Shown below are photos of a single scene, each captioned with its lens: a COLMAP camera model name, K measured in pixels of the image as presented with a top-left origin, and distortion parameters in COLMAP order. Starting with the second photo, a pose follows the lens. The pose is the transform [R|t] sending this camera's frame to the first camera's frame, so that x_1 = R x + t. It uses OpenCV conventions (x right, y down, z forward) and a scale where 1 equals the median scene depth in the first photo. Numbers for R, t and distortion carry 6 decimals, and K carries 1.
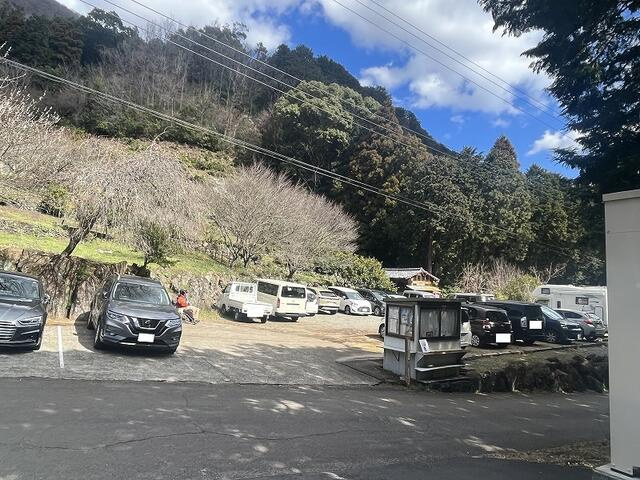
lens RADIAL K [[480.6, 0, 323.8], [0, 480.6, 242.7], [0, 0, 1]] dist [0.079400, -0.091156]
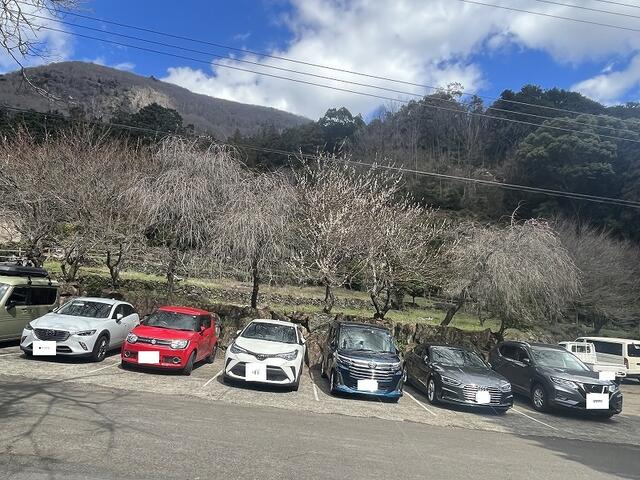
lens RADIAL K [[480.6, 0, 323.8], [0, 480.6, 242.7], [0, 0, 1]] dist [0.079400, -0.091156]
pose [[0.881628, -0.144491, -0.449282, -0.113999], [0.089989, 0.985981, -0.140509, -0.016845], [0.463286, 0.083446, 0.882272, -0.081130]]
